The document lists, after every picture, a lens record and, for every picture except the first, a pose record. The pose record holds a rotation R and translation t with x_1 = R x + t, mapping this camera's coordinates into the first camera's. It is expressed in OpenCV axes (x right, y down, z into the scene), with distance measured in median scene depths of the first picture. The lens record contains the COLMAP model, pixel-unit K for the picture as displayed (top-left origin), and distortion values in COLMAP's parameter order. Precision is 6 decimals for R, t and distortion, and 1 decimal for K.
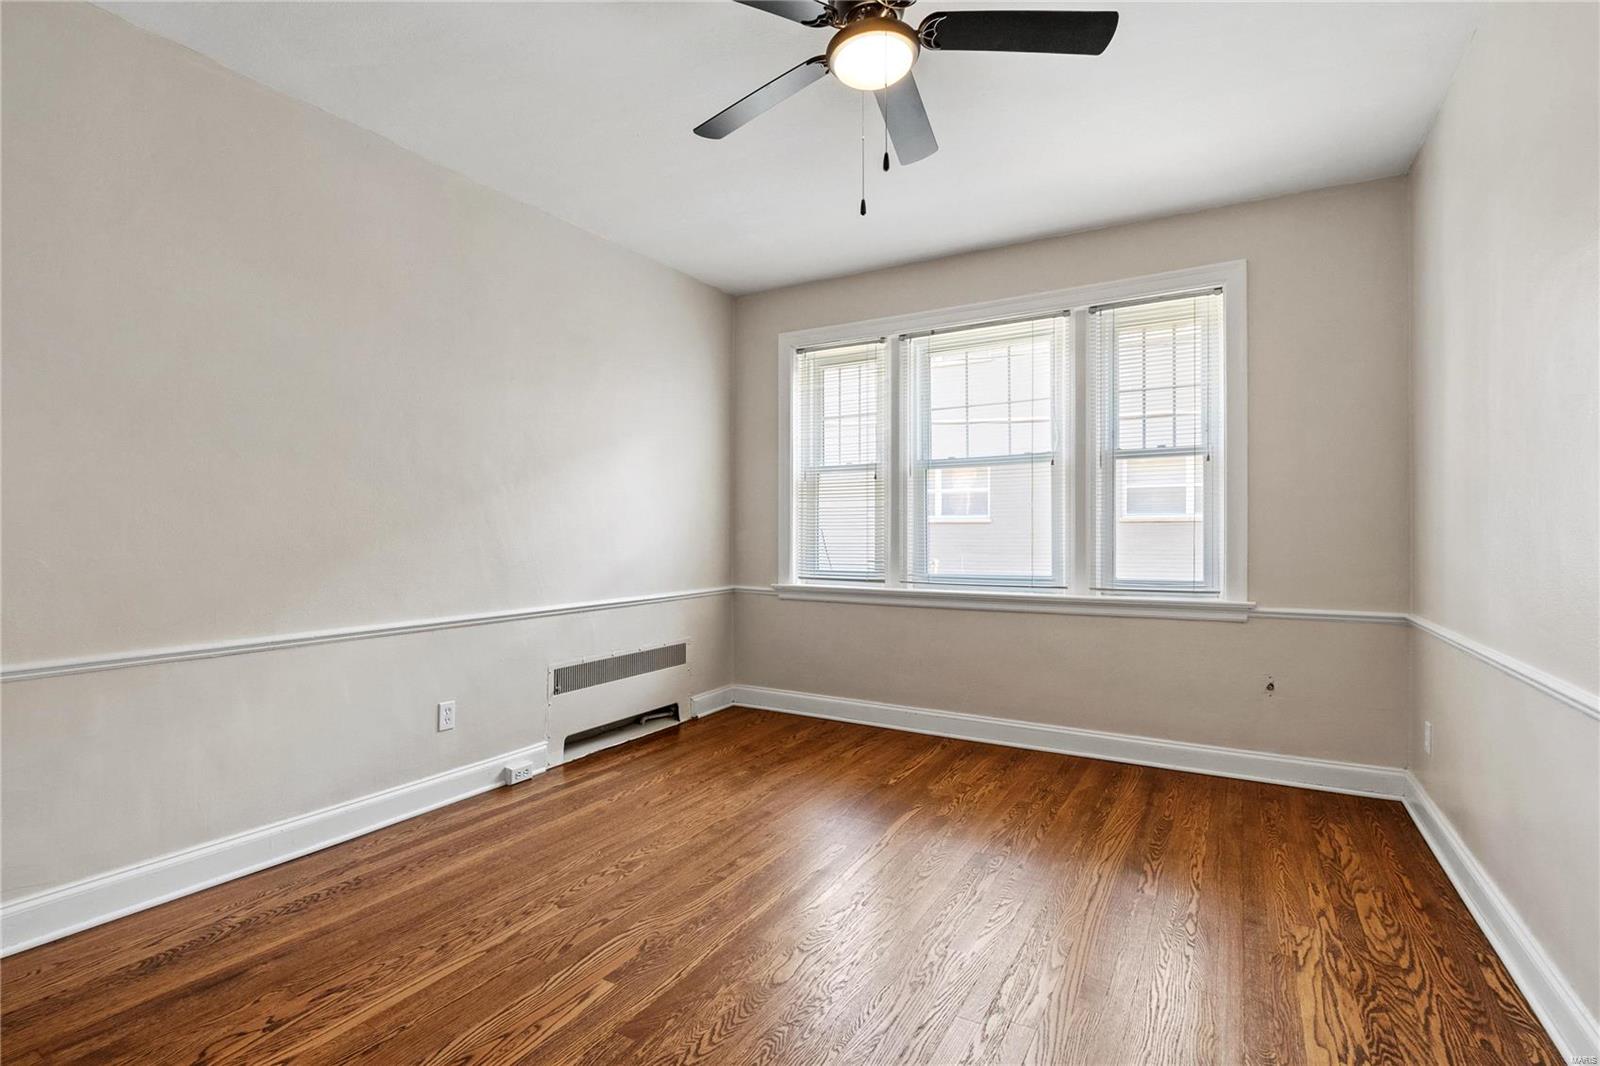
lens RADIAL K [[736.8, 0, 803.4], [0, 736.8, 542.0], [0, 0, 1]] dist [-0.000196, -0.007703]
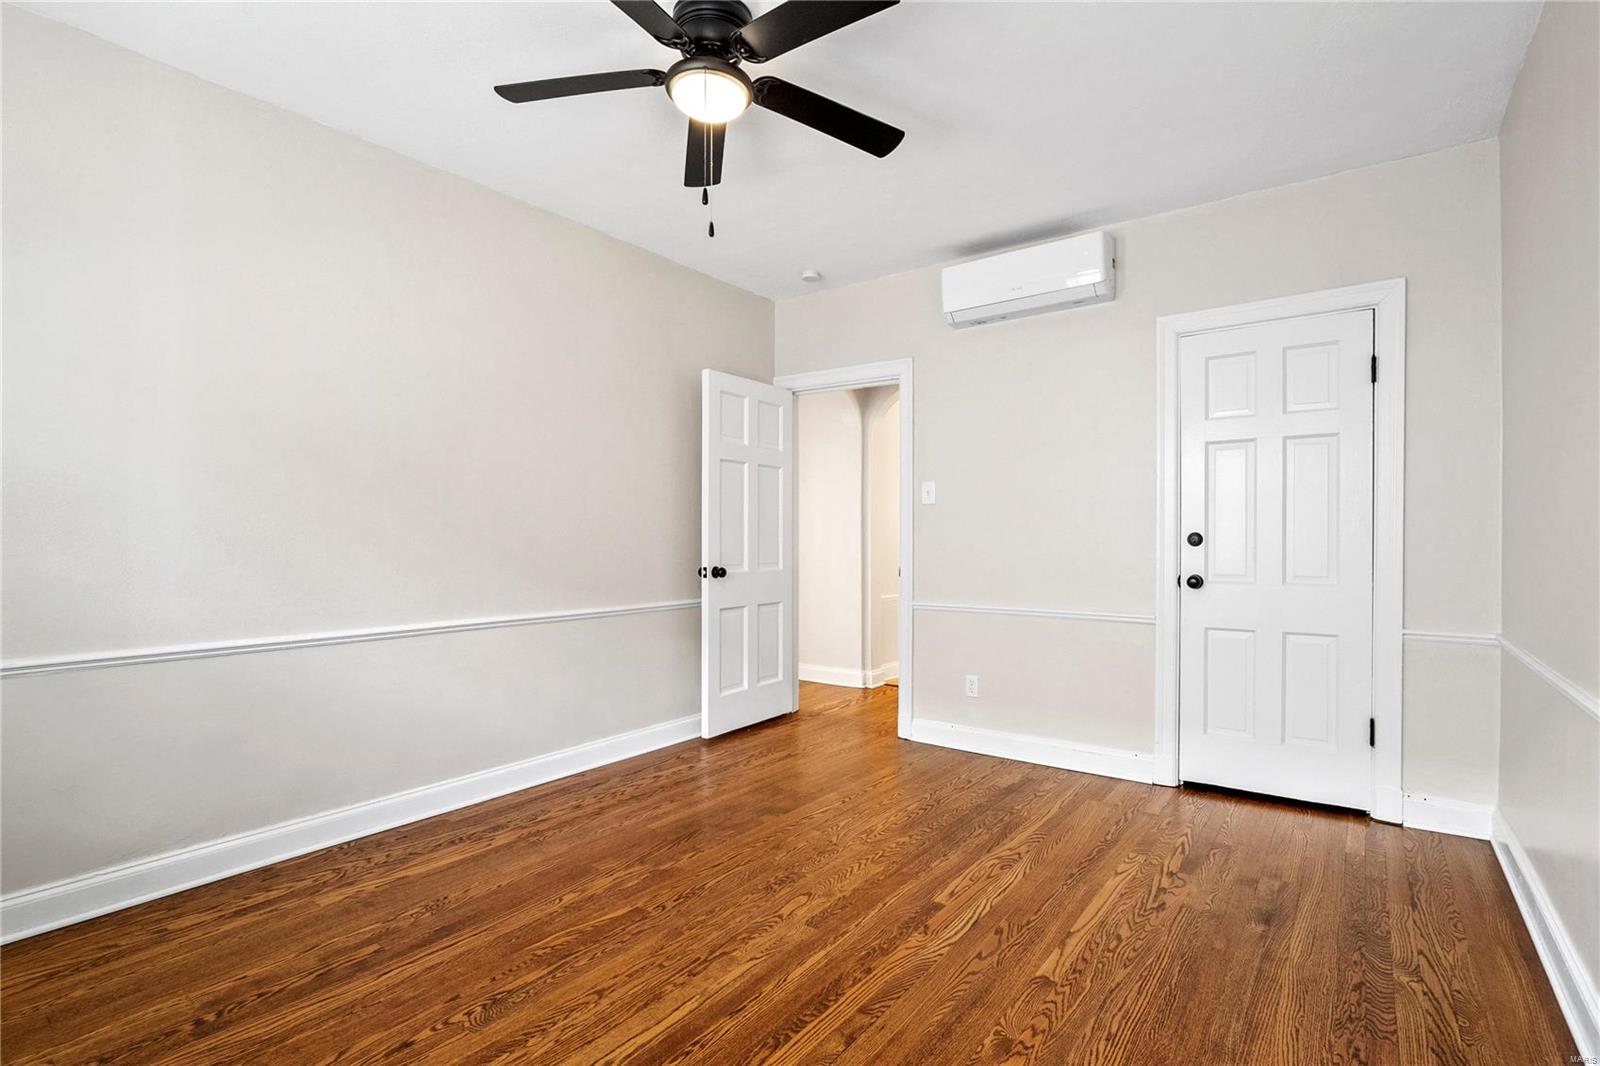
lens RADIAL K [[736.8, 0, 803.4], [0, 736.8, 542.0], [0, 0, 1]] dist [-0.000196, -0.007703]
pose [[-0.993473, -0.000977, 0.114060, -0.157322], [0.000261, 0.999941, 0.010841, -0.022484], [-0.114064, 0.010800, -0.993415, 2.006965]]
